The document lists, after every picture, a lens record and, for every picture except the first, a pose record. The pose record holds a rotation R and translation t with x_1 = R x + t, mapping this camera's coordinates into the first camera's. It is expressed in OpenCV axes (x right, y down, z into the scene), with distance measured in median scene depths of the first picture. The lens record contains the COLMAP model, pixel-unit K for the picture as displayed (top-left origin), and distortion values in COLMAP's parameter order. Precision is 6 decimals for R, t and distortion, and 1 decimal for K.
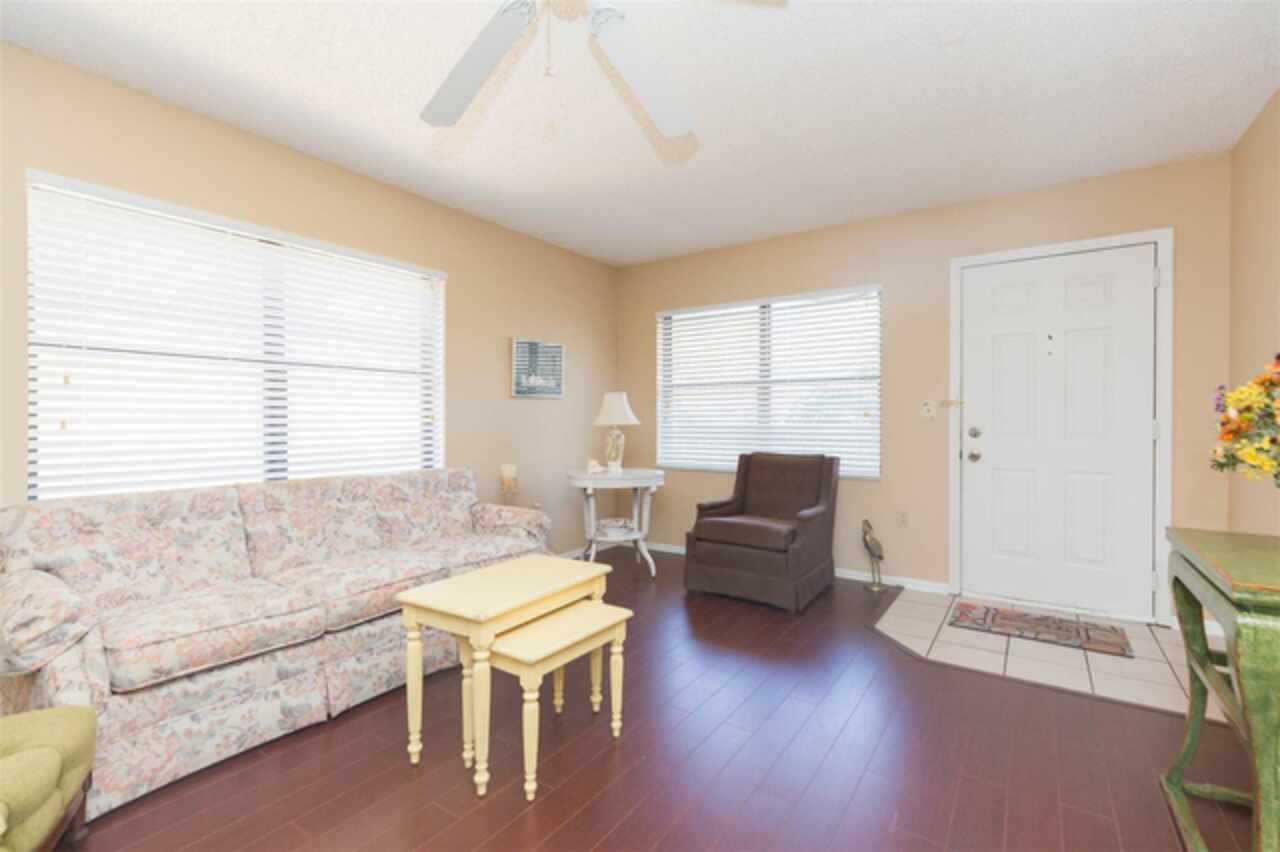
lens RADIAL K [[583.8, 0, 656.9], [0, 583.8, 425.6], [0, 0, 1]] dist [0.019724, -0.000115]
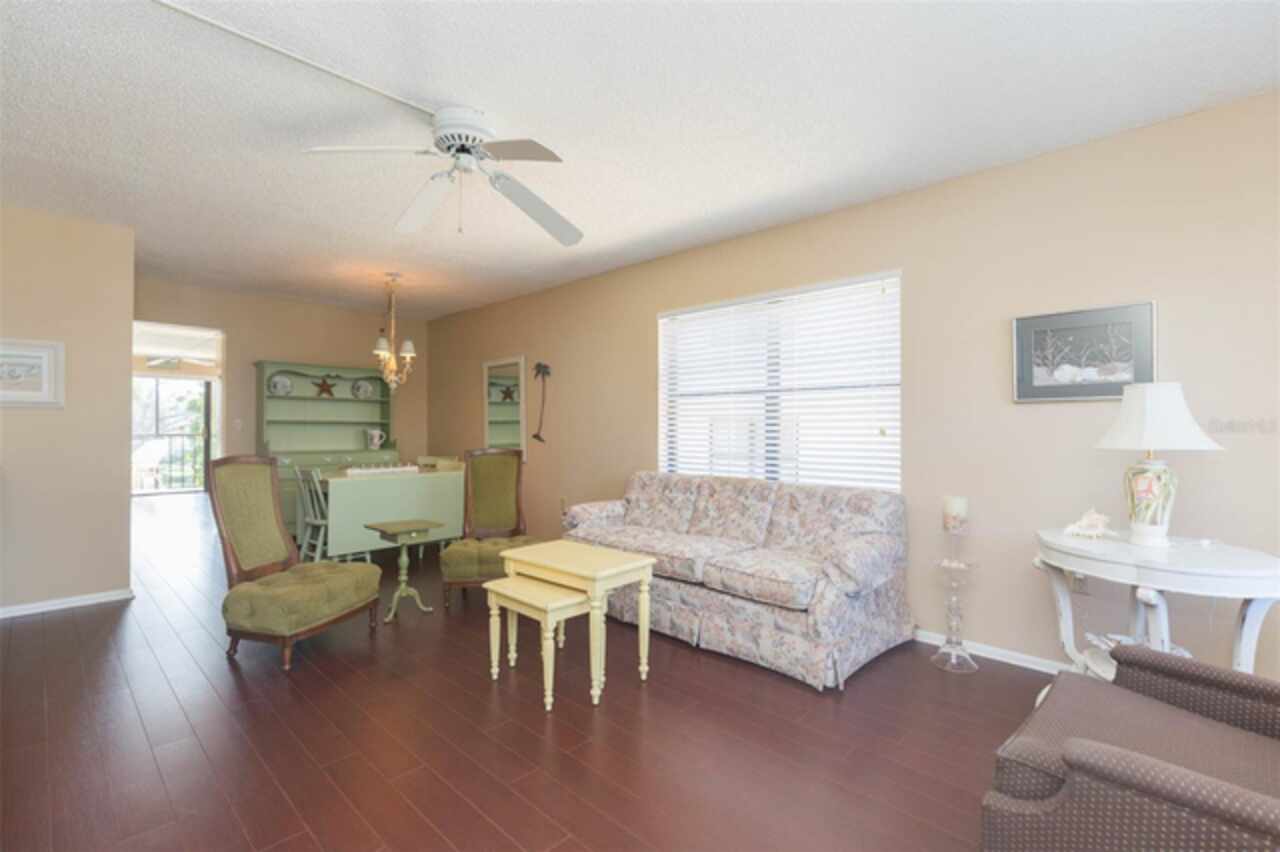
lens RADIAL K [[578.9, 0, 640.7], [0, 578.9, 426.7], [0, 0, 1]] dist [0.001517, 0.000171]
pose [[-0.201307, -0.001174, -0.979528, 0.602286], [-0.011285, 0.999936, 0.001121, -0.020102], [0.979463, 0.011279, -0.201307, 0.828273]]
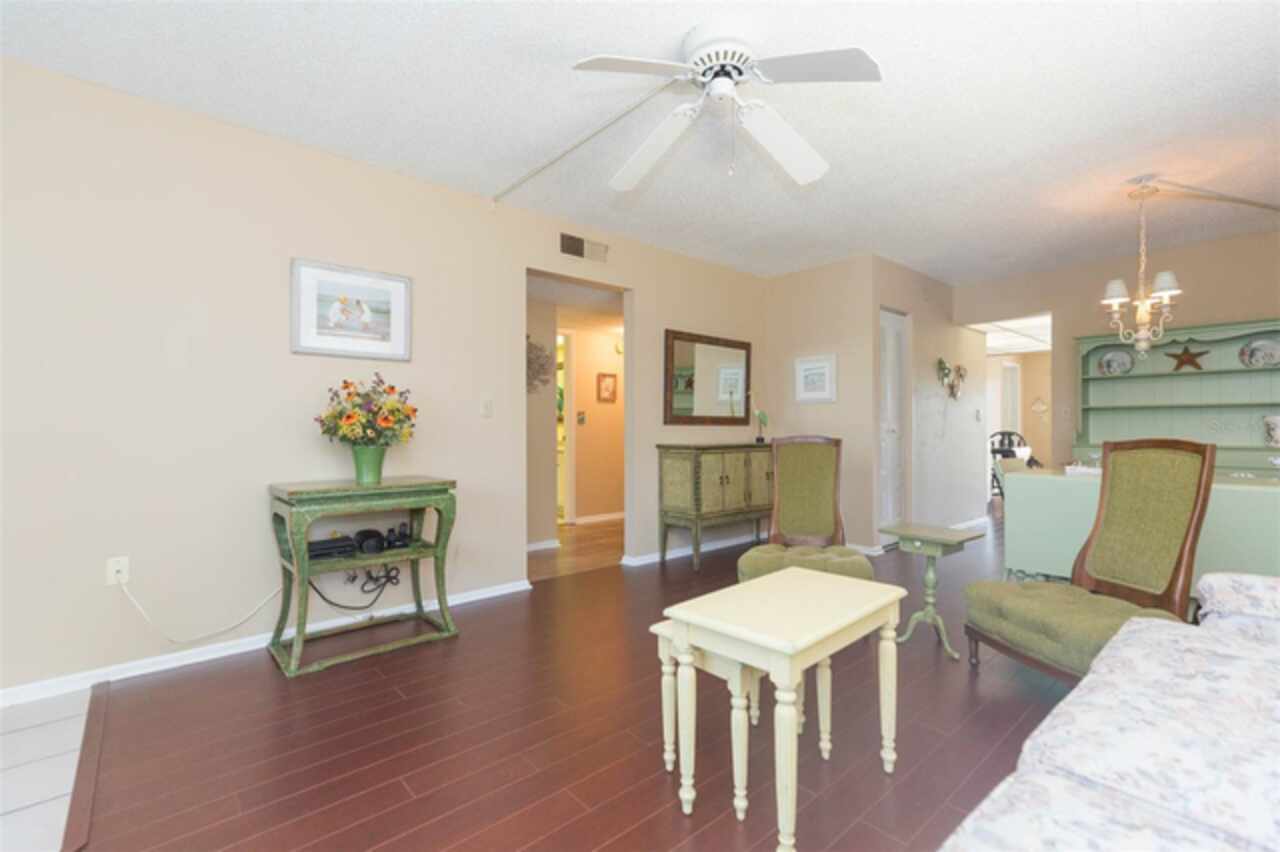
lens RADIAL K [[568.4, 0, 650.1], [0, 568.4, 422.0], [0, 0, 1]] dist [0.000316, 0.000185]
pose [[-0.960258, 0.007036, 0.279025, -0.166221], [0.006651, 0.999975, -0.002324, 0.009217], [-0.279034, -0.000376, -0.960281, 1.064636]]
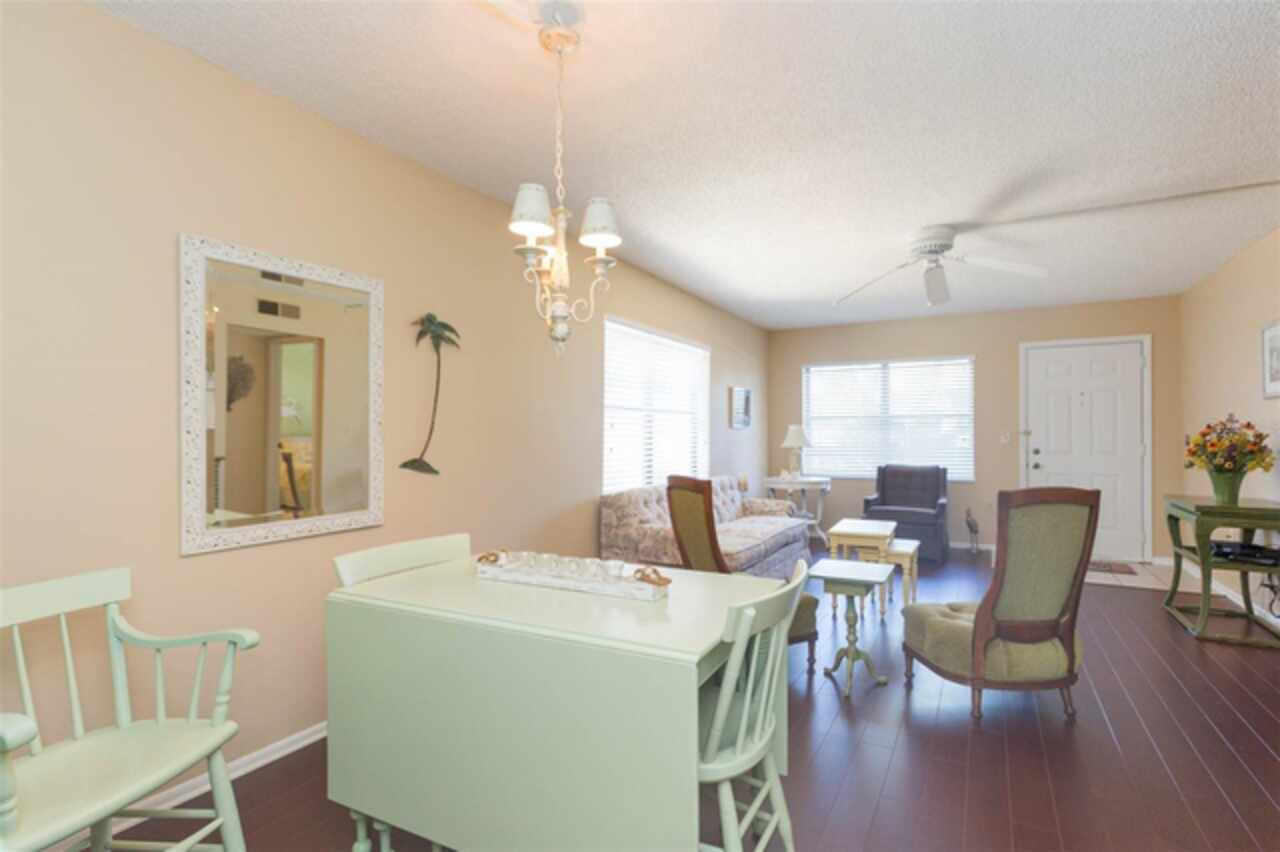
lens RADIAL K [[616.6, 0, 662.8], [0, 616.6, 435.3], [0, 0, 1]] dist [0.001230, 0.000221]
pose [[0.996291, -0.000538, 0.086045, -0.657459], [0.001447, 0.999944, -0.010496, -0.017712], [-0.086034, 0.010581, 0.996236, -0.624507]]
